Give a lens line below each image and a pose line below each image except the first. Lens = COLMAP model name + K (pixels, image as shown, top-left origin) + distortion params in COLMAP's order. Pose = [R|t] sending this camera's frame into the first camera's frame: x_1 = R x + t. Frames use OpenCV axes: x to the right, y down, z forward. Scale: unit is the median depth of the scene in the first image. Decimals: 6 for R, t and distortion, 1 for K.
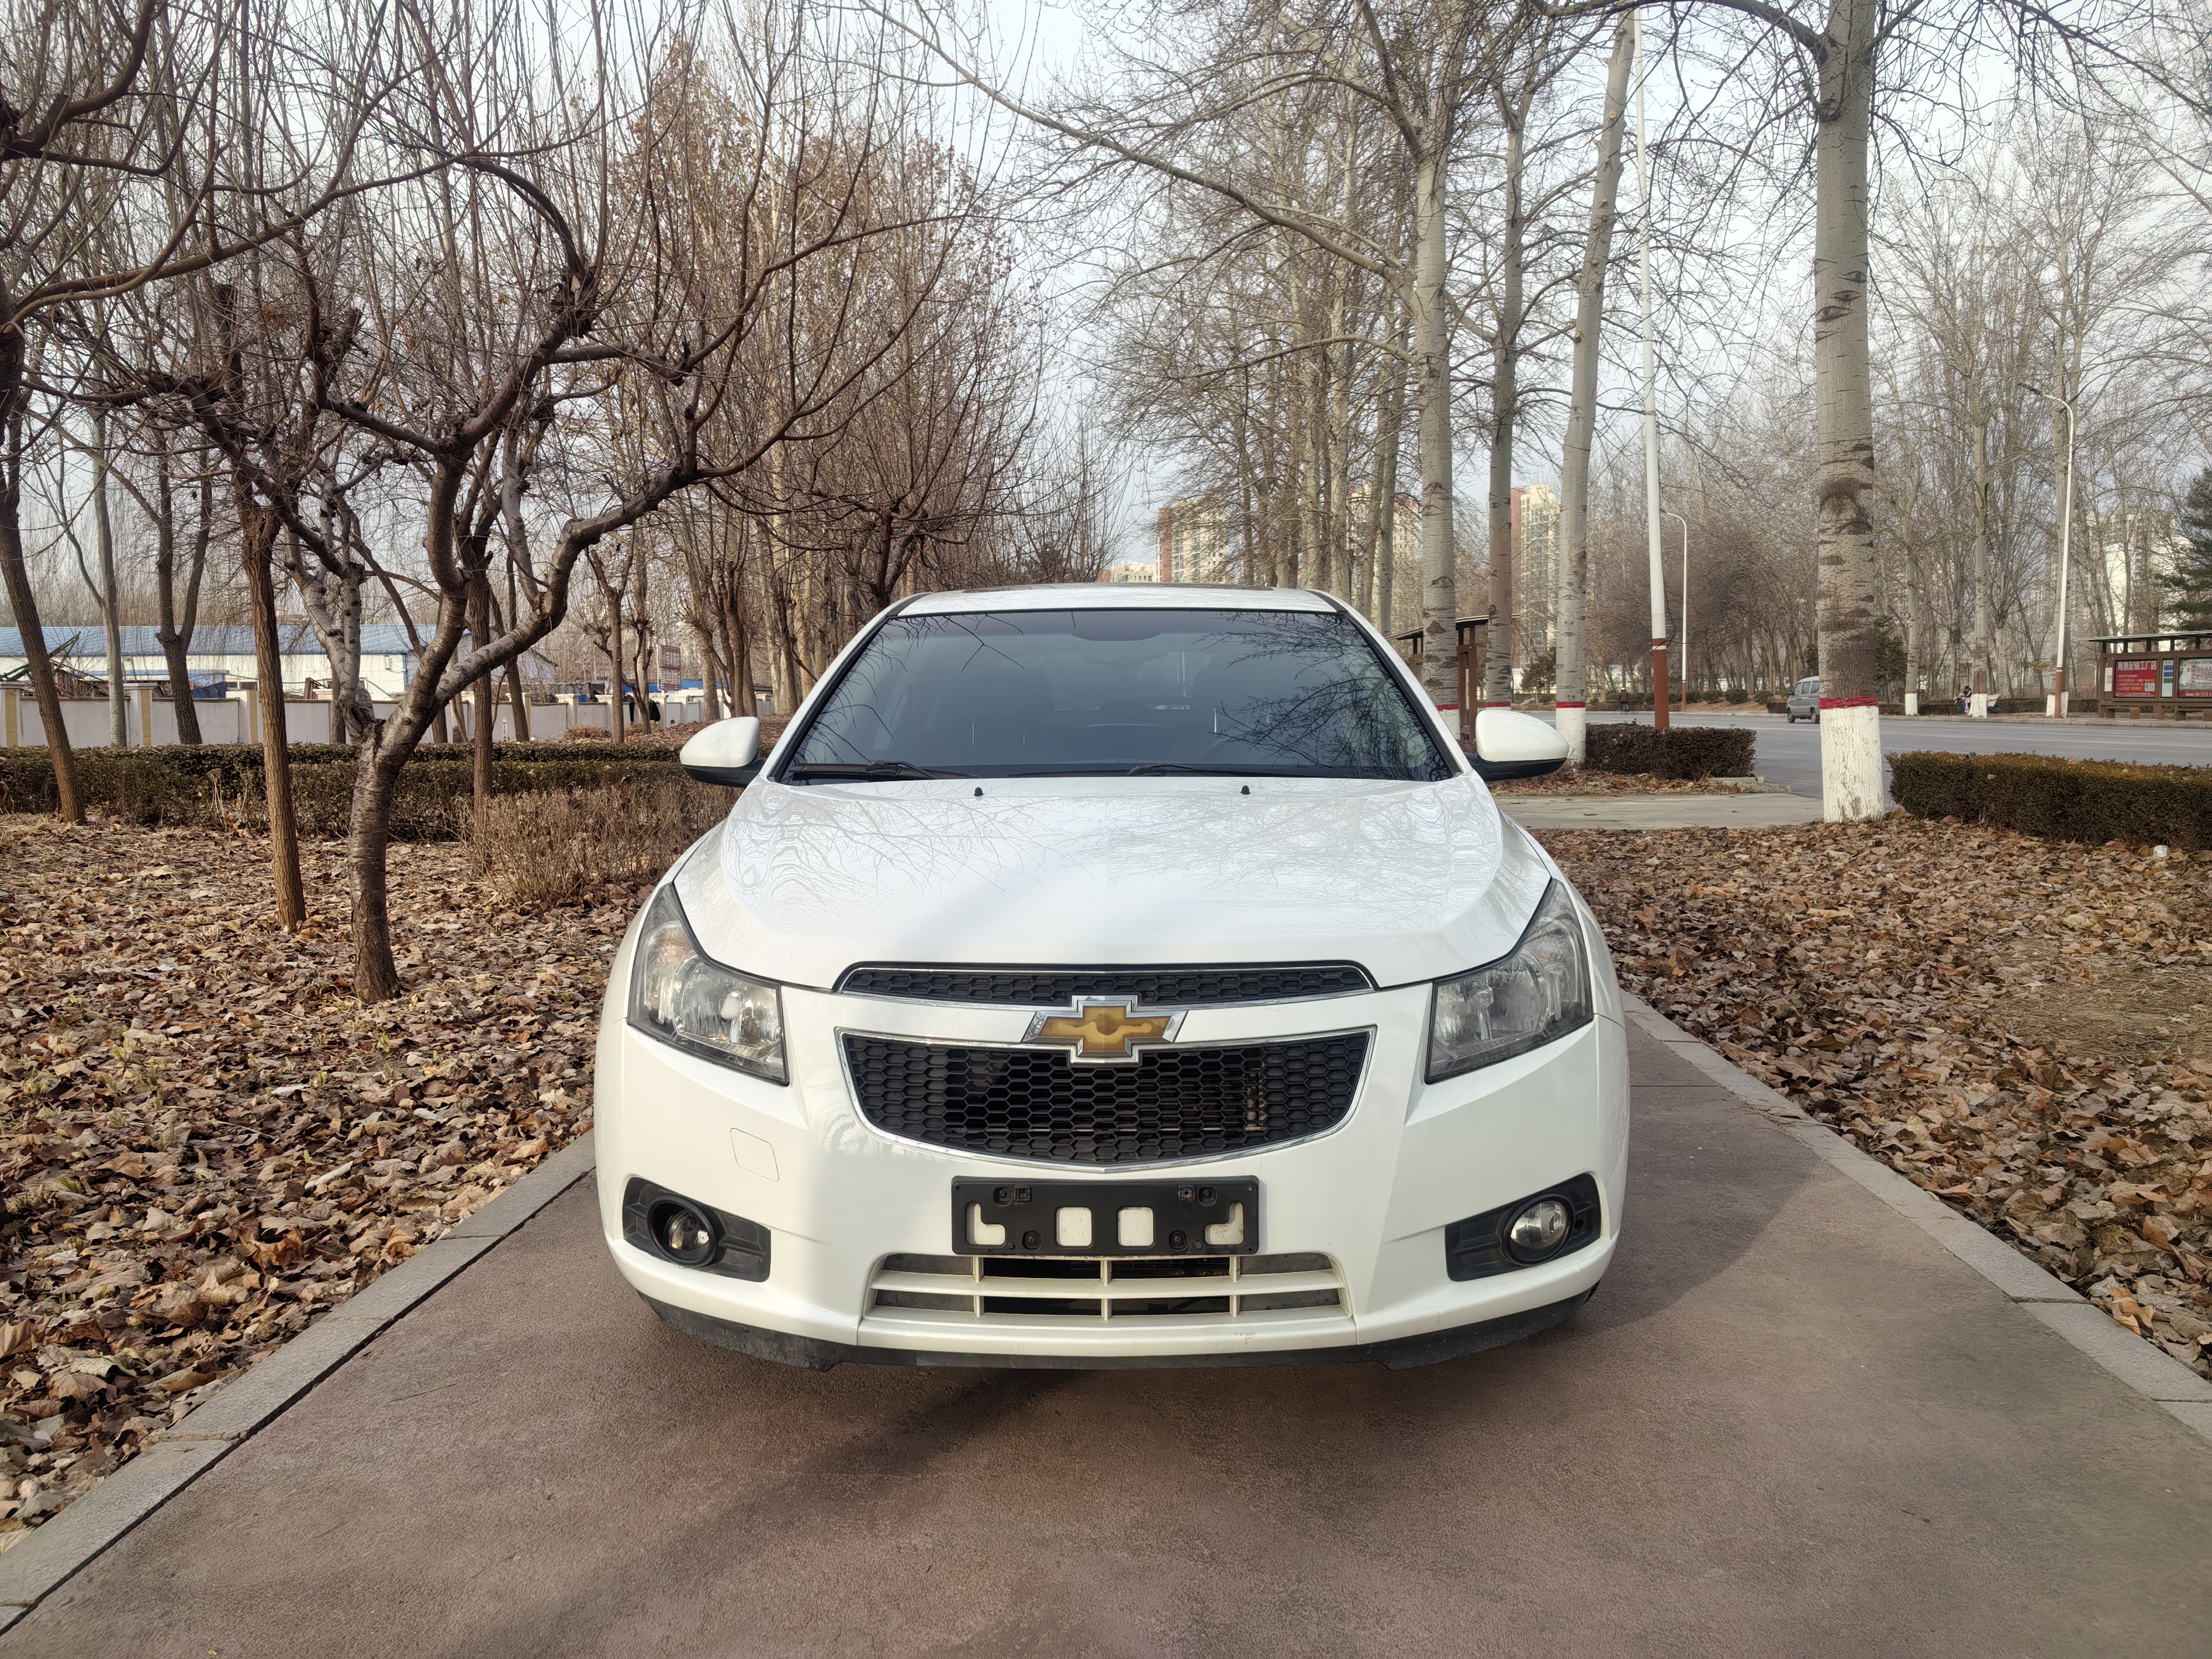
lens RADIAL K [[1765.6, 0, 1105.9], [0, 1765.6, 814.9], [0, 0, 1]] dist [0.056934, -0.085698]
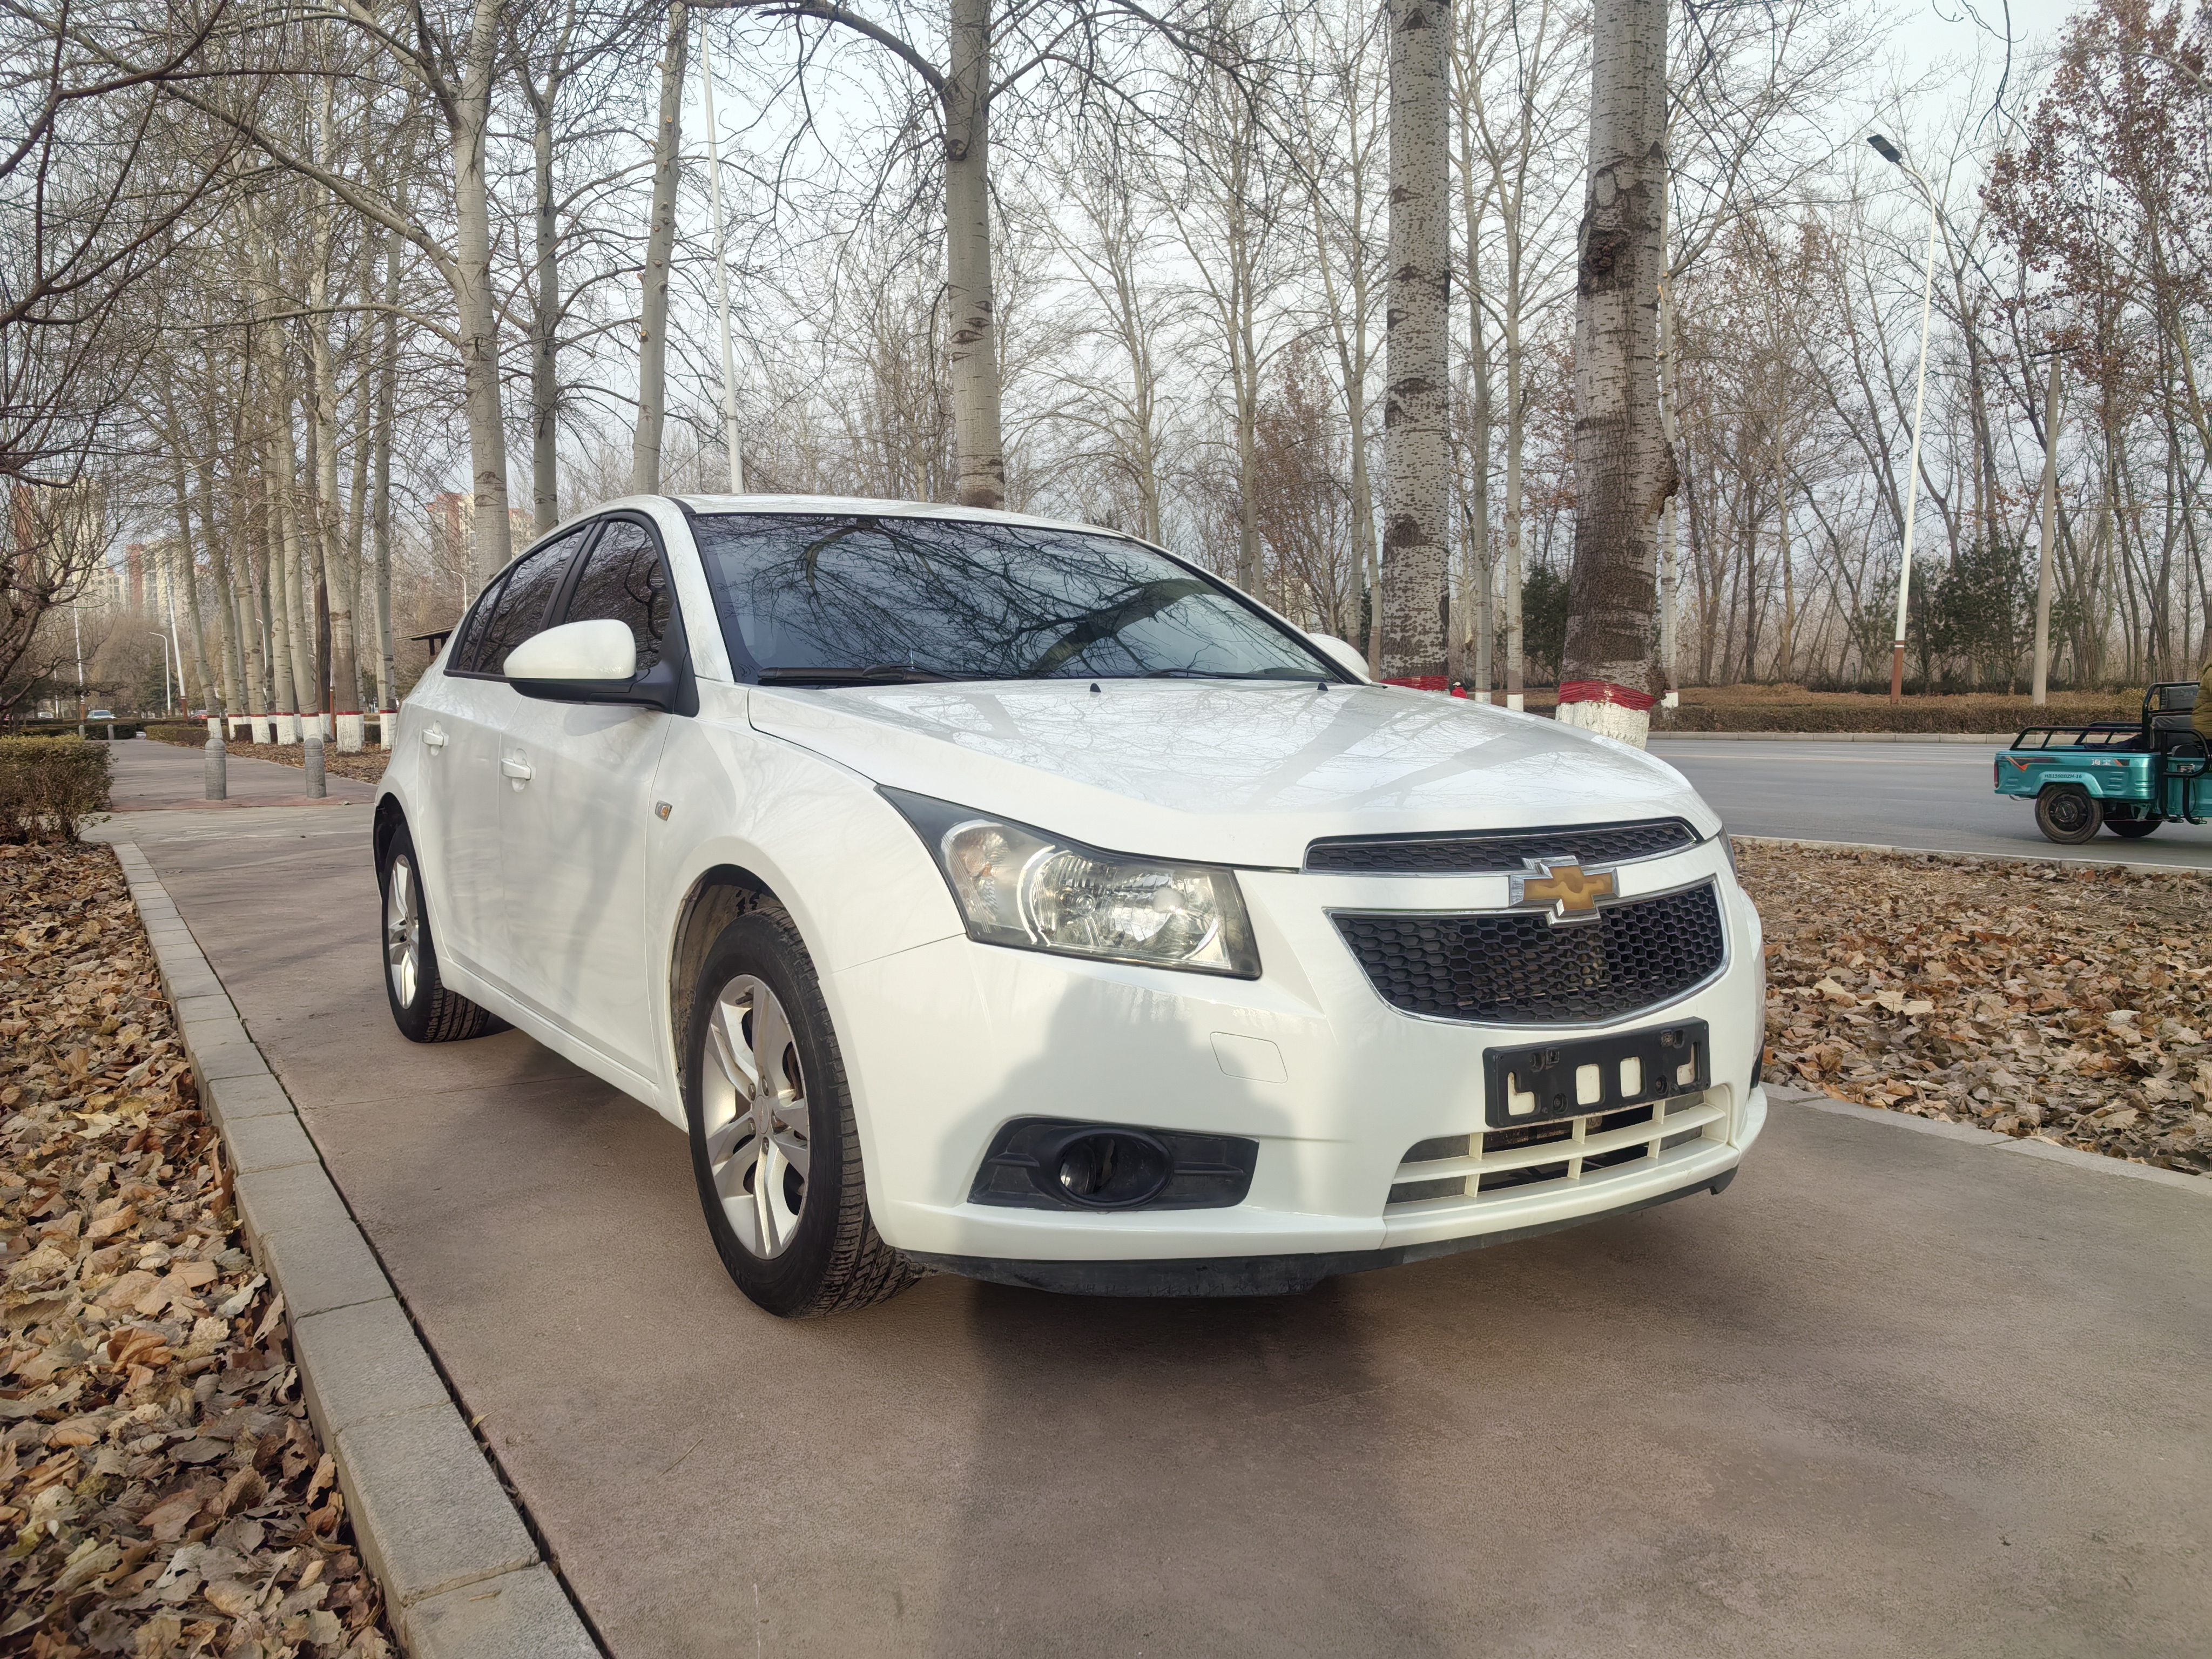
lens RADIAL K [[1759.8, 0, 1106.0], [0, 1759.8, 829.5], [0, 0, 1]] dist [0.026211, -0.002603]
pose [[0.826910, -0.036983, 0.561117, -0.760994], [0.037685, 0.999236, 0.010325, 0.066974], [-0.561071, 0.012608, 0.827672, 0.319612]]
